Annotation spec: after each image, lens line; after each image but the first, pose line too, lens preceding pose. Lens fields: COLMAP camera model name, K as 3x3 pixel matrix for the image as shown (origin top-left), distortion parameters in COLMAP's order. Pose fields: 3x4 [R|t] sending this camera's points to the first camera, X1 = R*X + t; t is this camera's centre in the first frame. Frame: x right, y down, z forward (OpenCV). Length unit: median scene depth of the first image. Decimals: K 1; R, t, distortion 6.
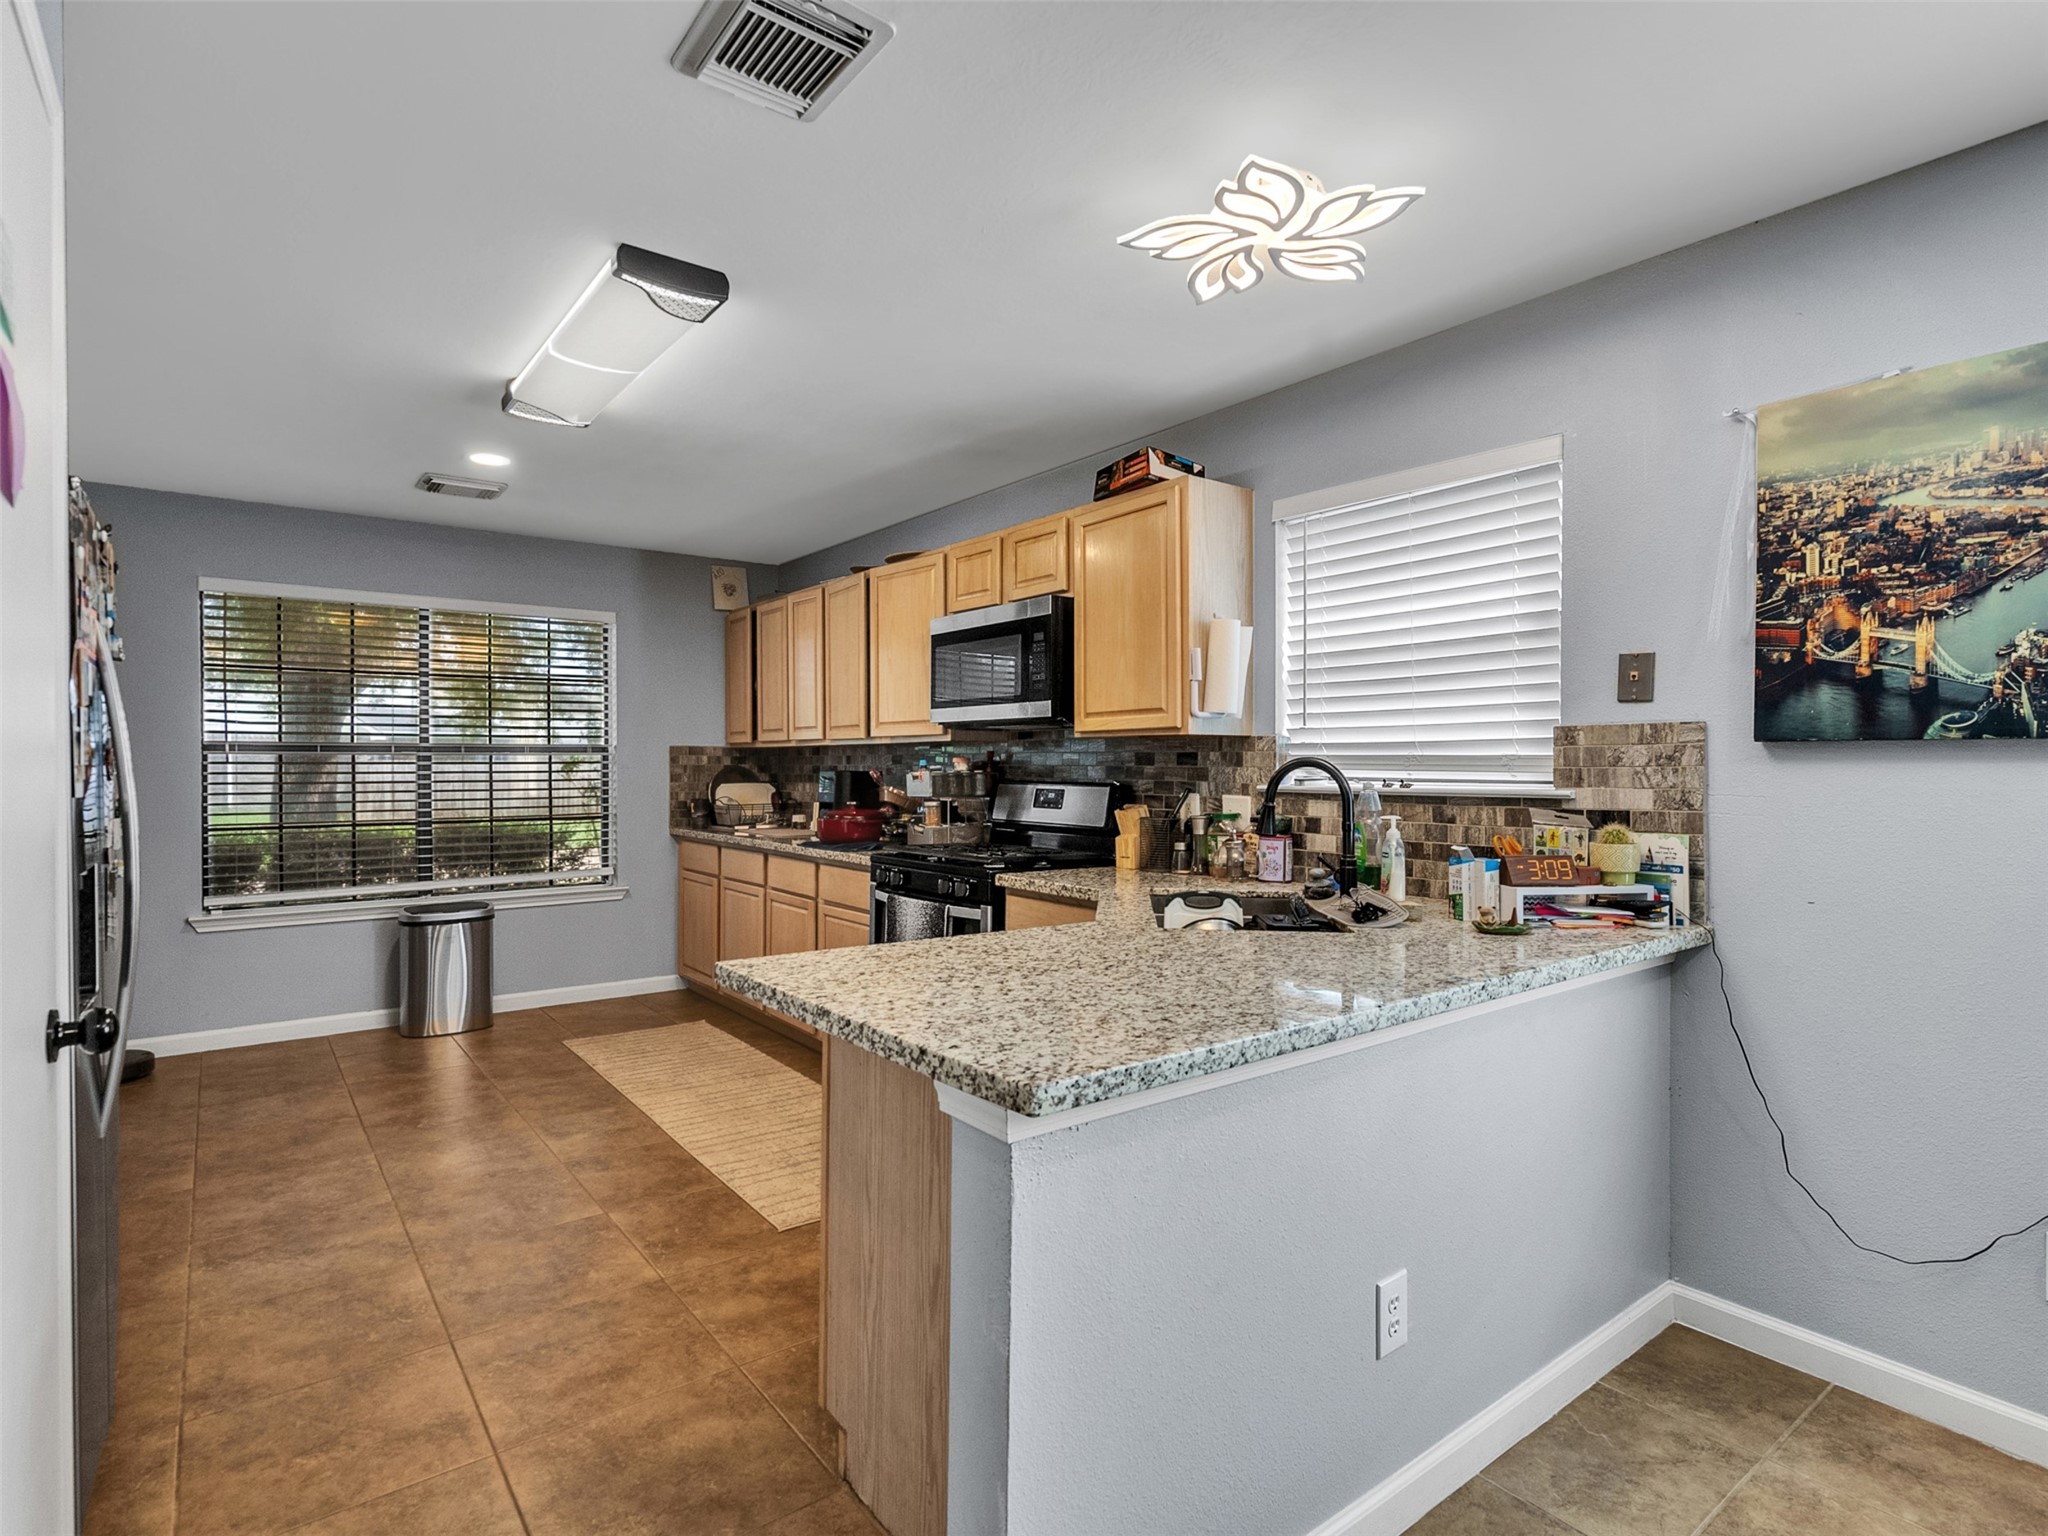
lens RADIAL K [[1046.9, 0, 1006.2], [0, 1046.9, 765.7], [0, 0, 1]] dist [-0.006341, 0.004631]
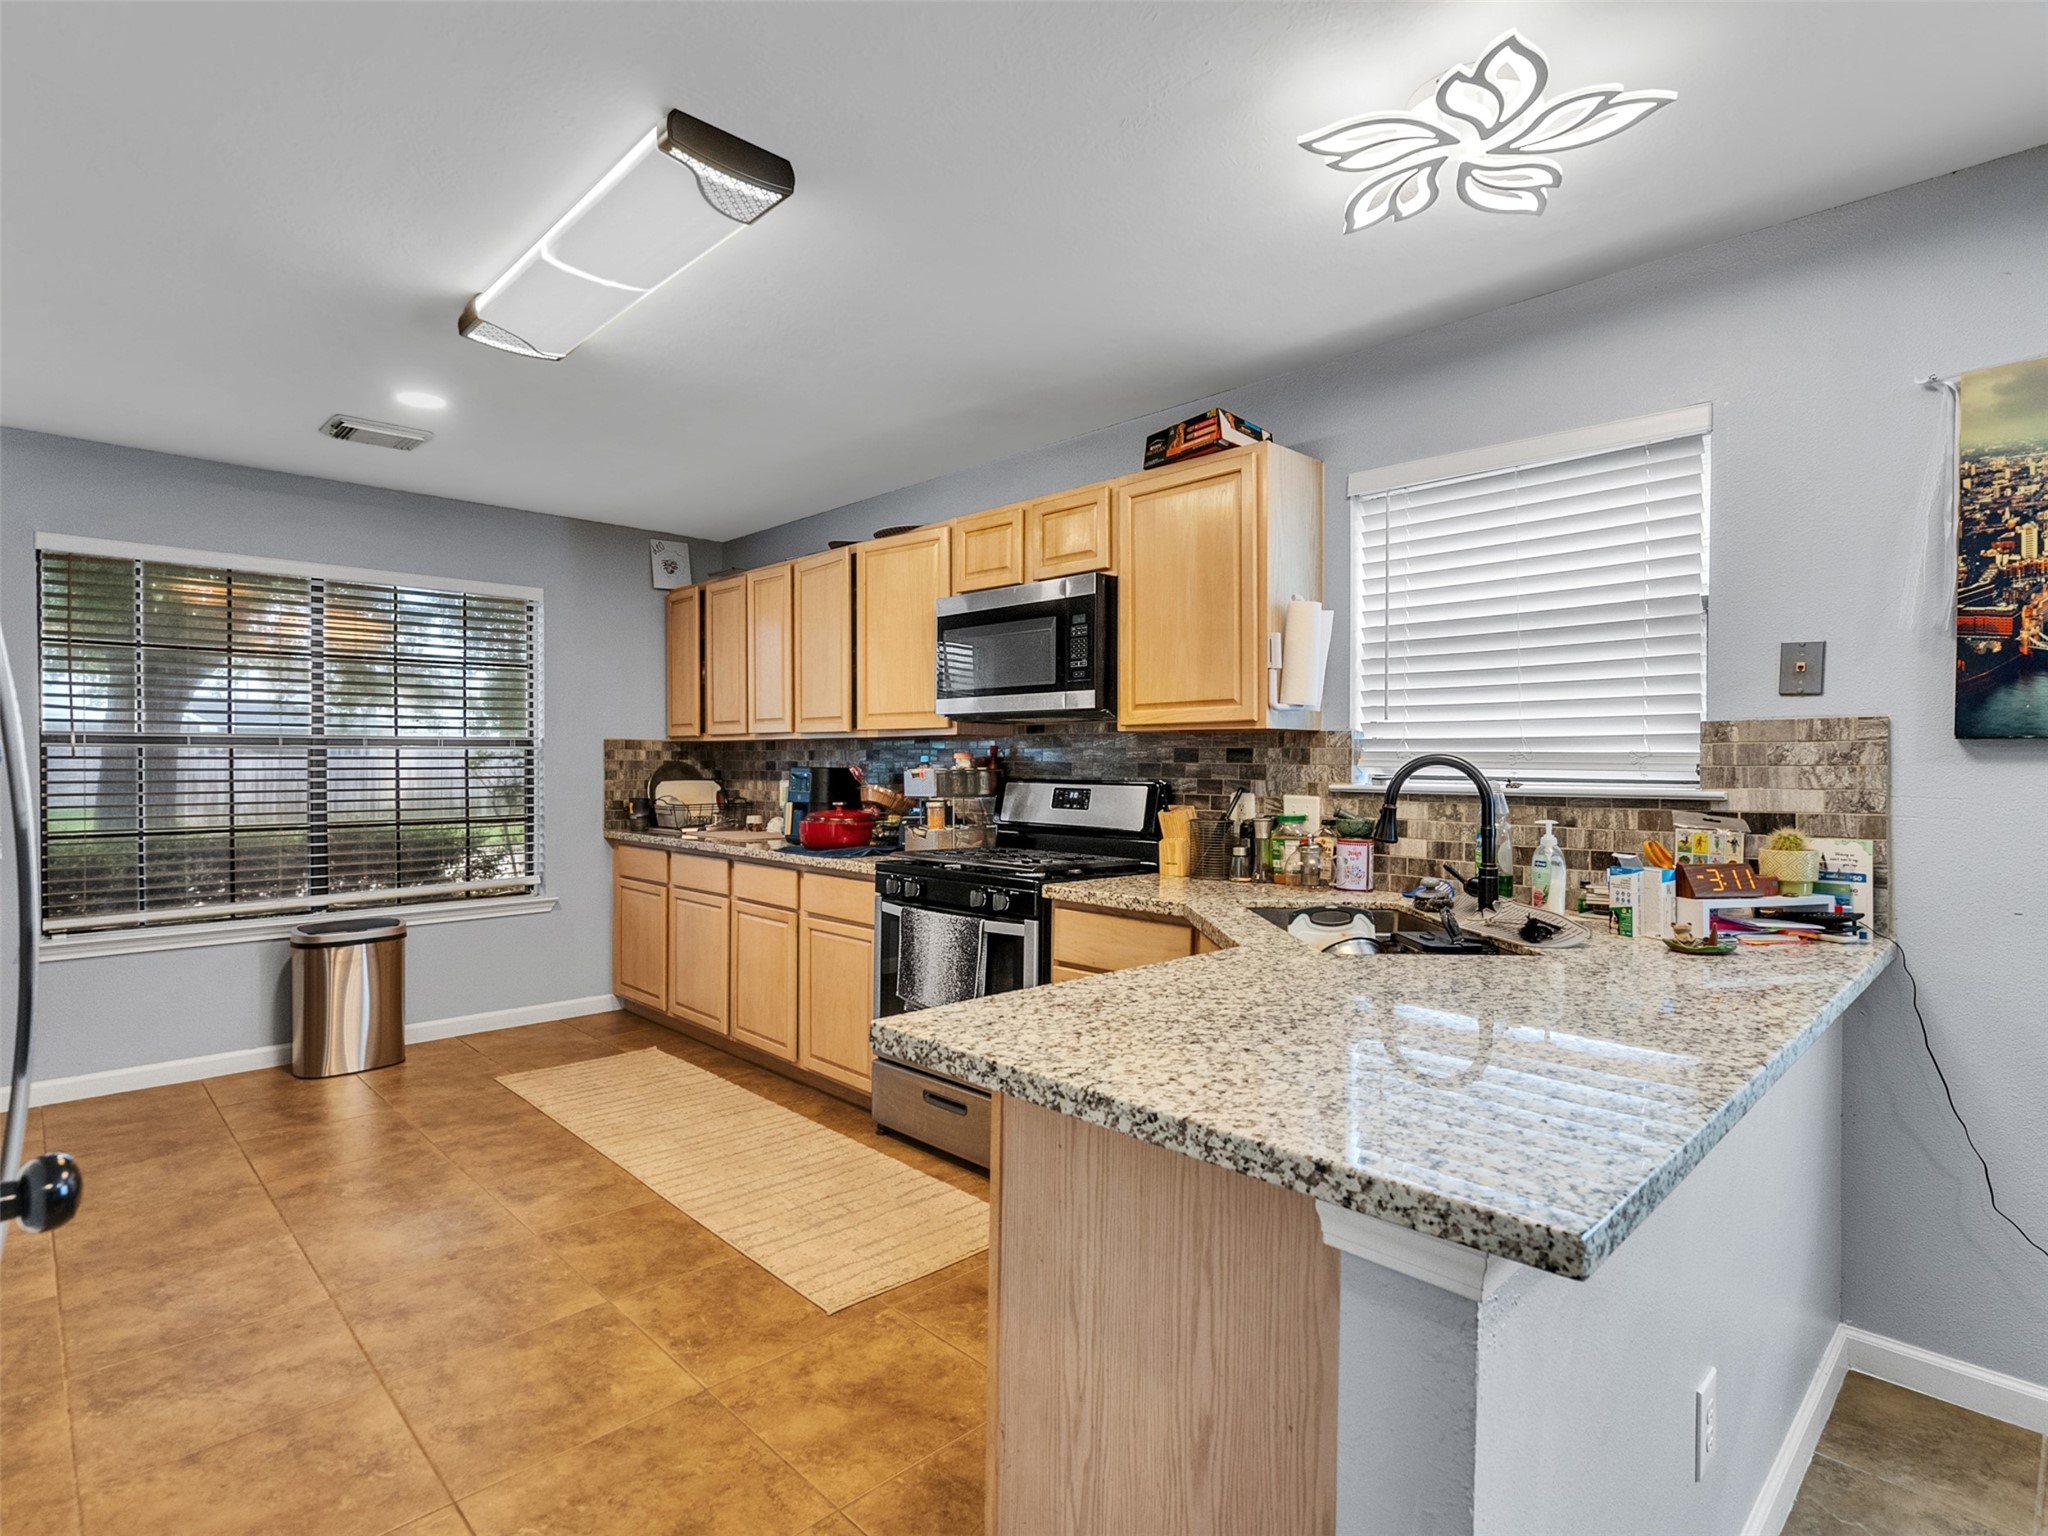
lens RADIAL K [[1046.9, 0, 1004.8], [0, 1046.9, 765.7], [0, 0, 1]] dist [-0.006341, 0.004631]
pose [[0.993353, 0.001100, 0.115106, -0.142601], [-0.001633, 0.999988, 0.004528, -0.001461], [-0.115099, -0.004686, 0.993343, 0.120701]]
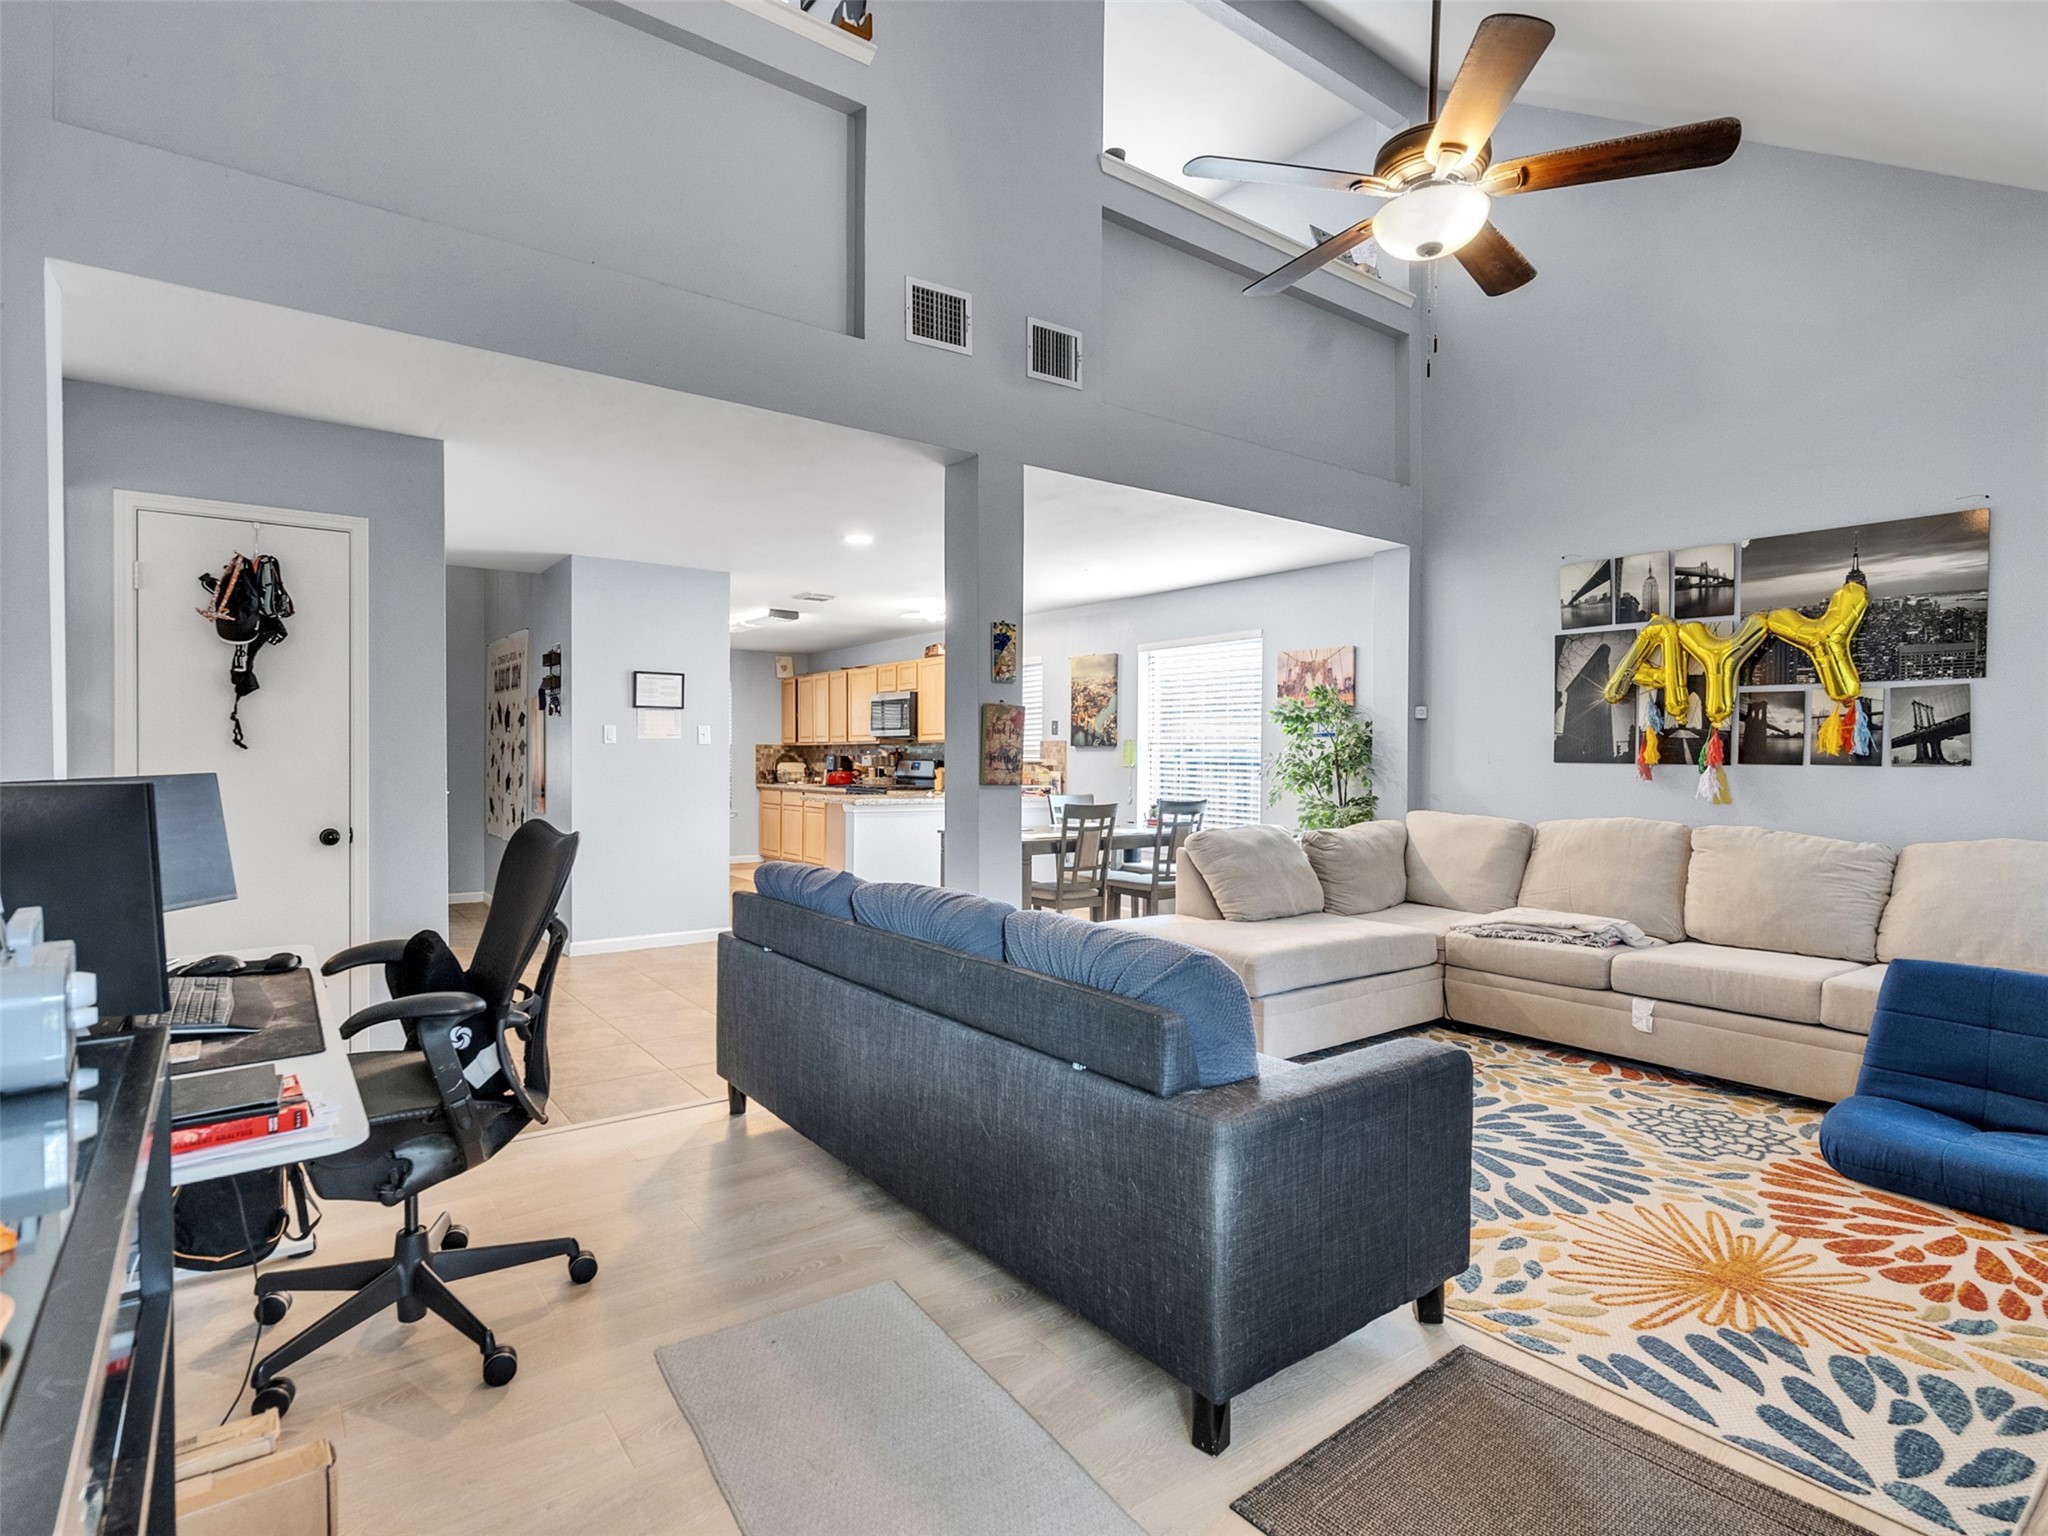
lens RADIAL K [[1046.9, 0, 1008.2], [0, 1046.9, 765.5], [0, 0, 1]] dist [-0.006341, 0.004631]
pose [[0.999915, 0.002571, -0.012759, 0.352189], [-0.002504, 0.999983, 0.005274, 0.018492], [0.012772, -0.005242, 0.999905, -1.828653]]
